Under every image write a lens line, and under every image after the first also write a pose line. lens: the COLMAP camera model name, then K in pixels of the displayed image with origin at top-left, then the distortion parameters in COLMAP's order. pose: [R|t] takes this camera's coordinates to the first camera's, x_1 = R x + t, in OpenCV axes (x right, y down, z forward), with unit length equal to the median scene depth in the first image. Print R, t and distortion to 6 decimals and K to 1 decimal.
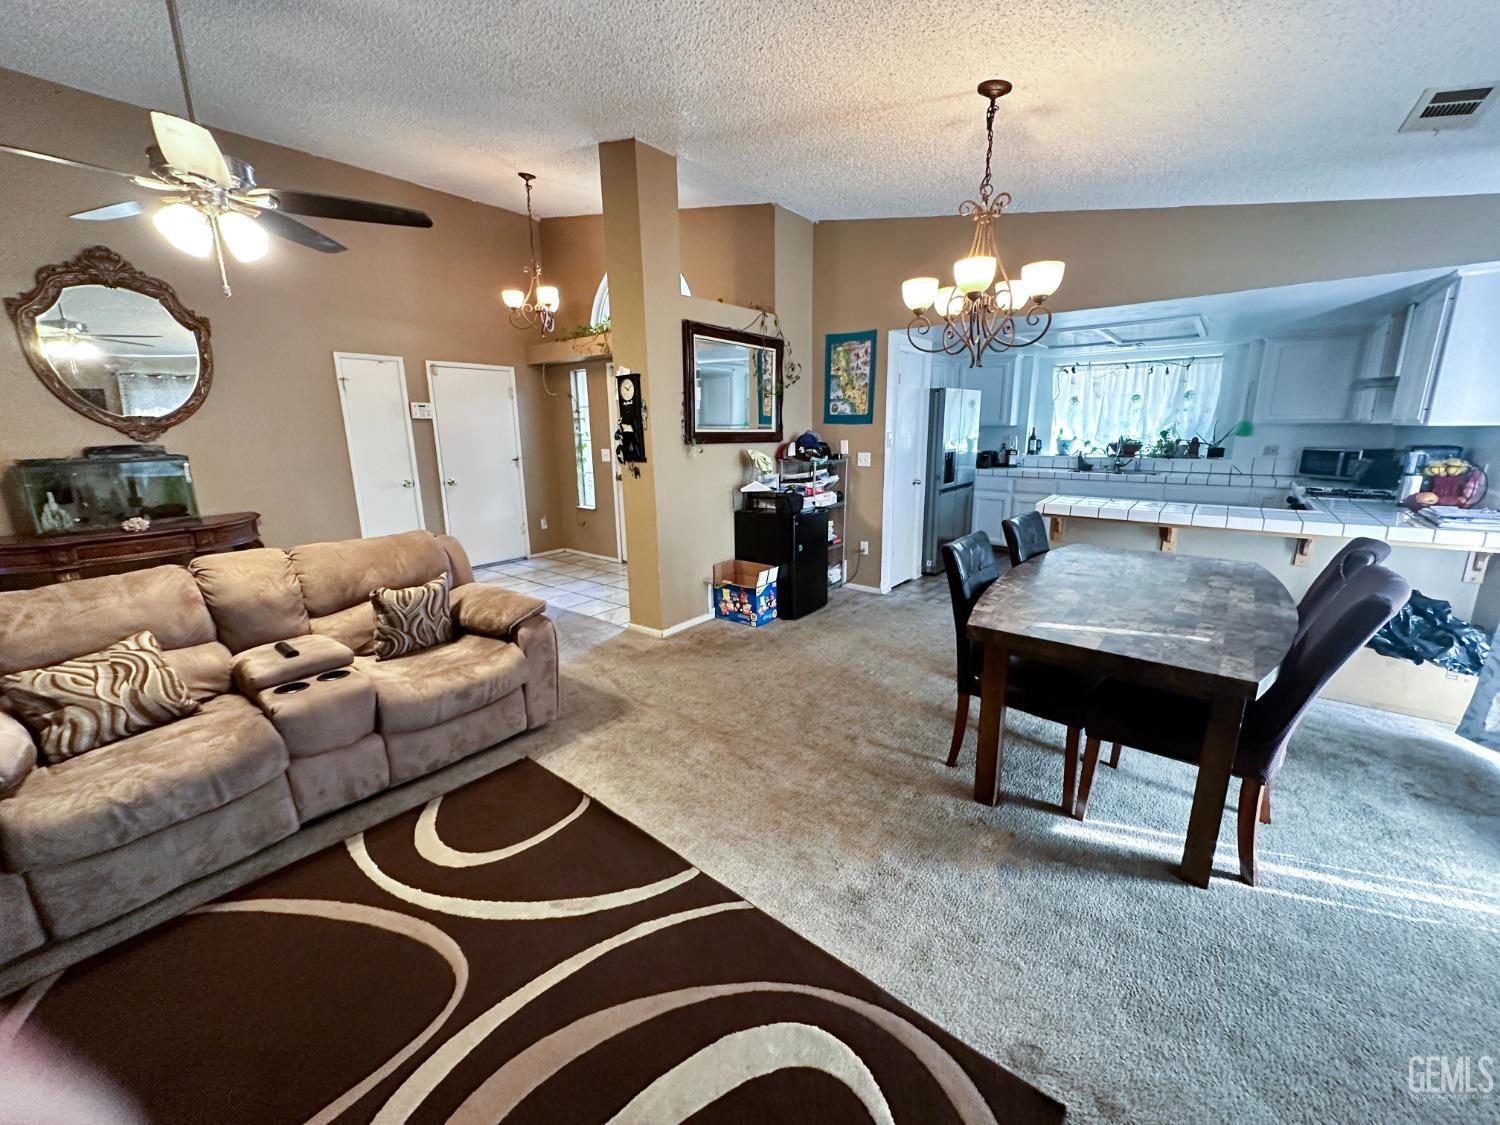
lens RADIAL K [[596.6, 0, 750.0], [0, 596.6, 562.5], [0, 0, 1]] dist [-0.000698, -0.000047]
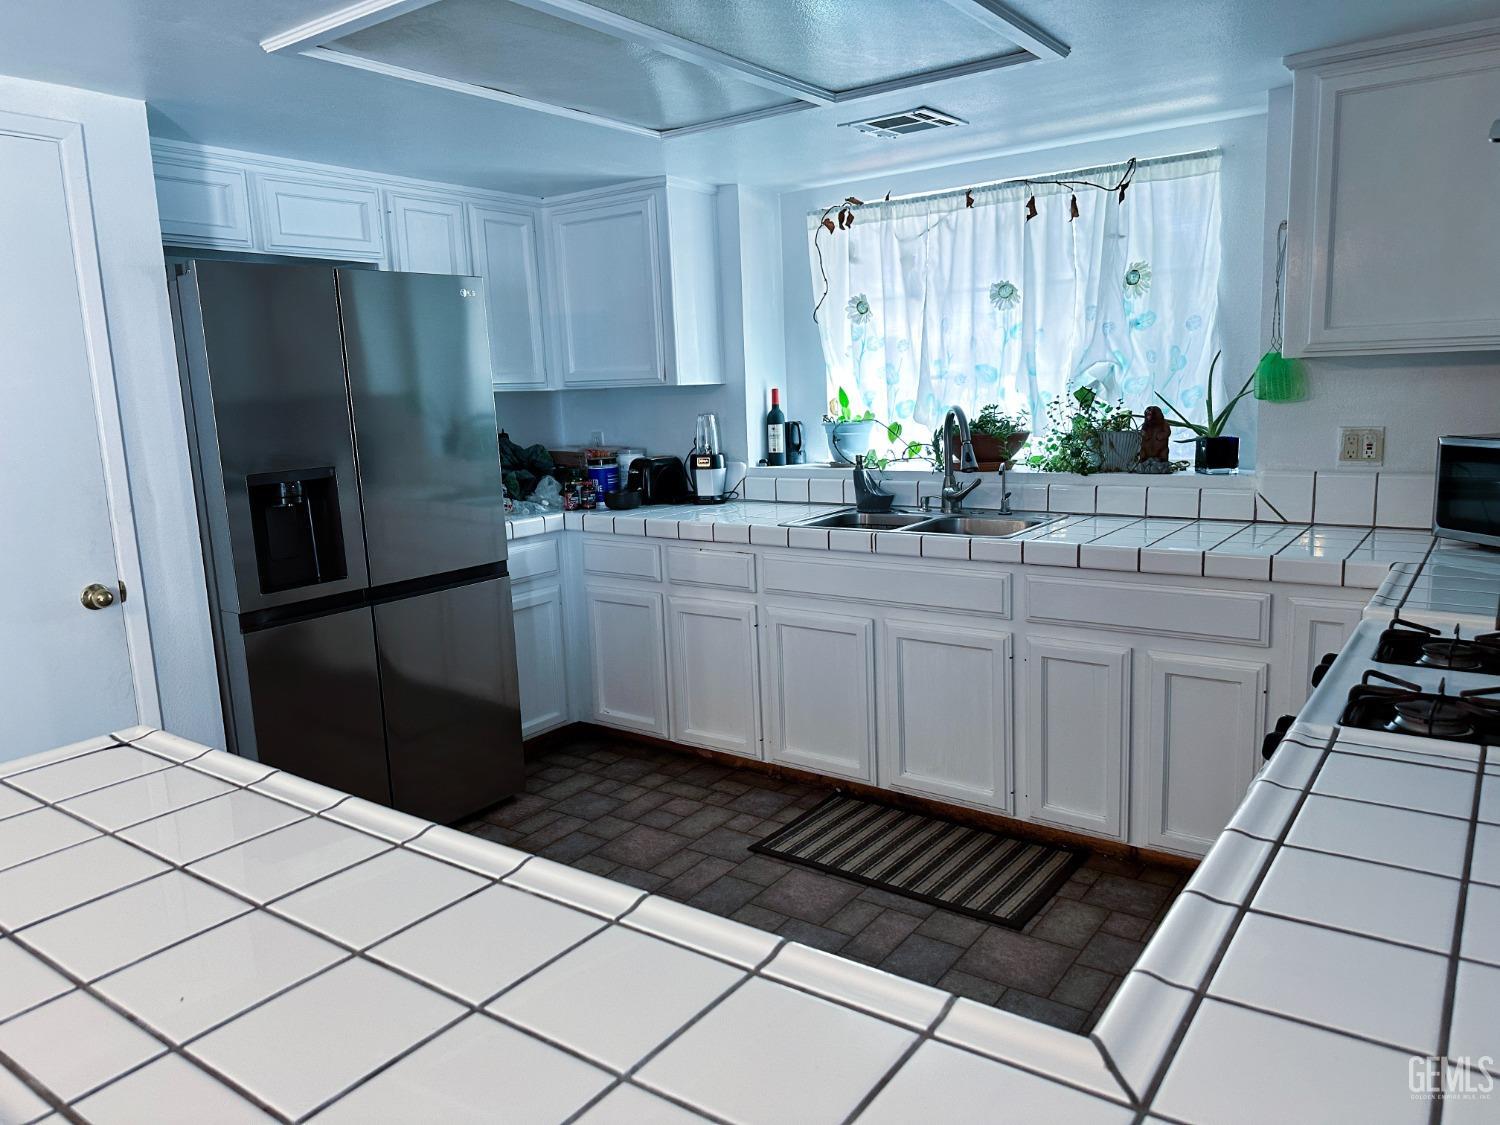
lens RADIAL K [[1054.8, 0, 750.0], [0, 1054.8, 562.5], [0, 0, 1]] dist [0.215148, -0.438988]
pose [[0.998367, -0.034607, 0.045445, 0.473521], [0.037325, 0.997477, -0.060390, -0.094268], [-0.043241, 0.061987, 0.997140, 0.413799]]
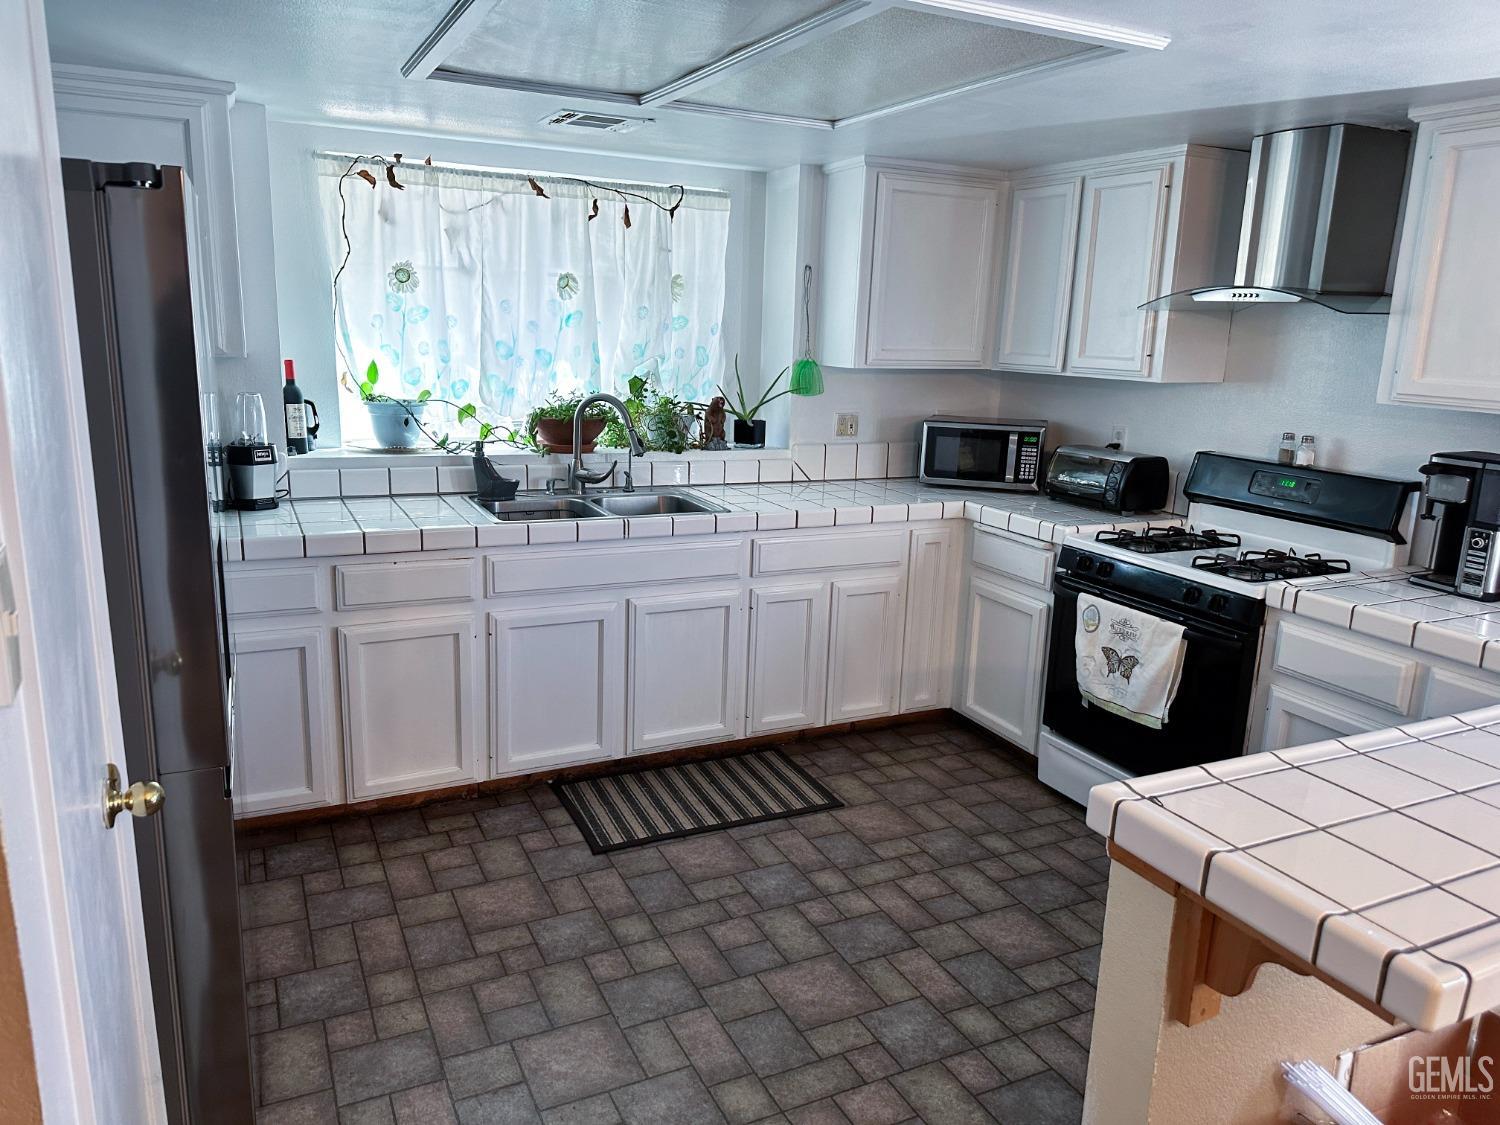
lens RADIAL K [[1054.8, 0, 750.0], [0, 1054.8, 562.5], [0, 0, 1]] dist [0.215148, -0.438988]
pose [[0.420014, -0.179209, 0.889647, 0.092053], [0.166513, 0.978884, 0.118572, -0.171204], [-0.892111, 0.098336, 0.440985, 0.636155]]
